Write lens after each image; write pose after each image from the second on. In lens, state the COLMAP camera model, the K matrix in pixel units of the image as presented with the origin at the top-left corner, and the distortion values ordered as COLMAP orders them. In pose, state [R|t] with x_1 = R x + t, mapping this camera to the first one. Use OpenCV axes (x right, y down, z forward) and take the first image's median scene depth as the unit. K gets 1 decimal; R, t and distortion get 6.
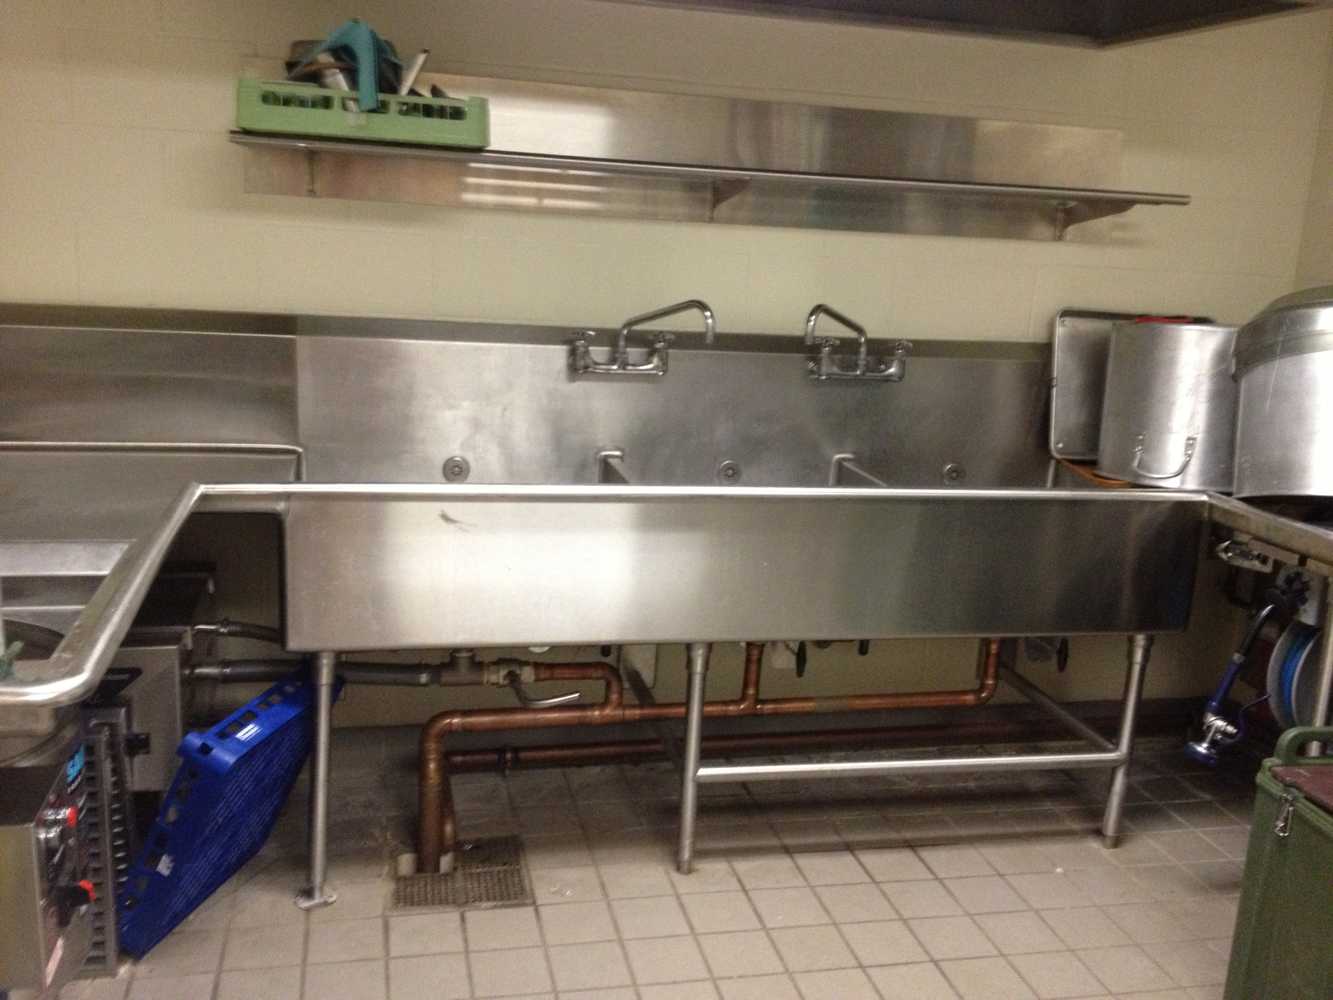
lens RADIAL K [[1261.8, 0, 665.3], [0, 1261.8, 502.2], [0, 0, 1]] dist [-0.003987, 0.000000]
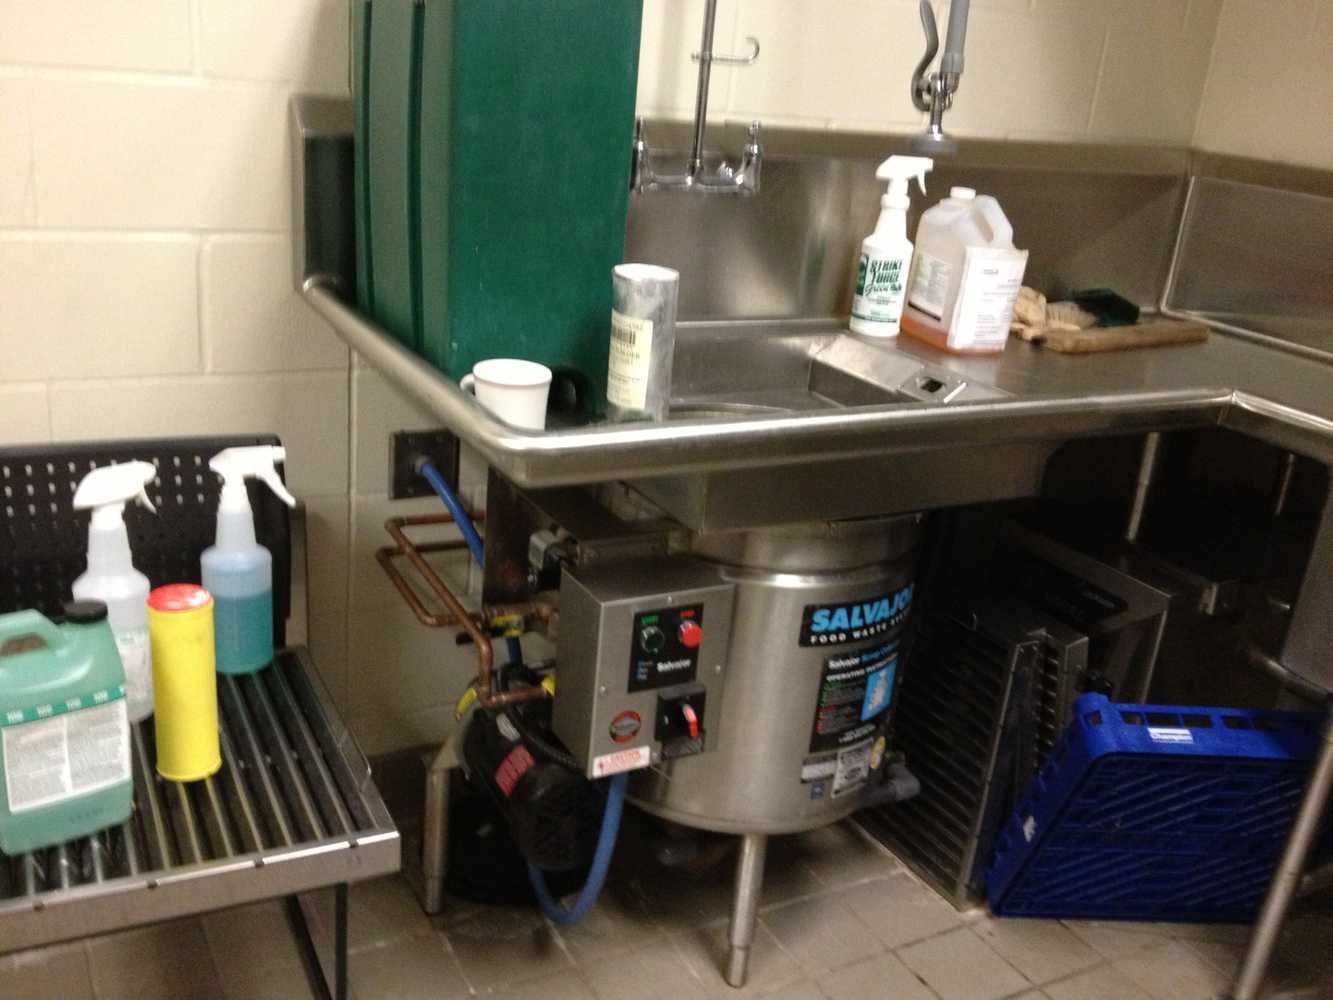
lens RADIAL K [[1261.8, 0, 665.7], [0, 1261.8, 500.5], [0, 0, 1]] dist [-0.003987, 0.000000]
pose [[0.251506, 0.290674, -0.923176, 0.228640], [-0.276981, 0.935559, 0.219114, -0.023192], [0.927376, 0.200594, 0.315810, 0.469088]]
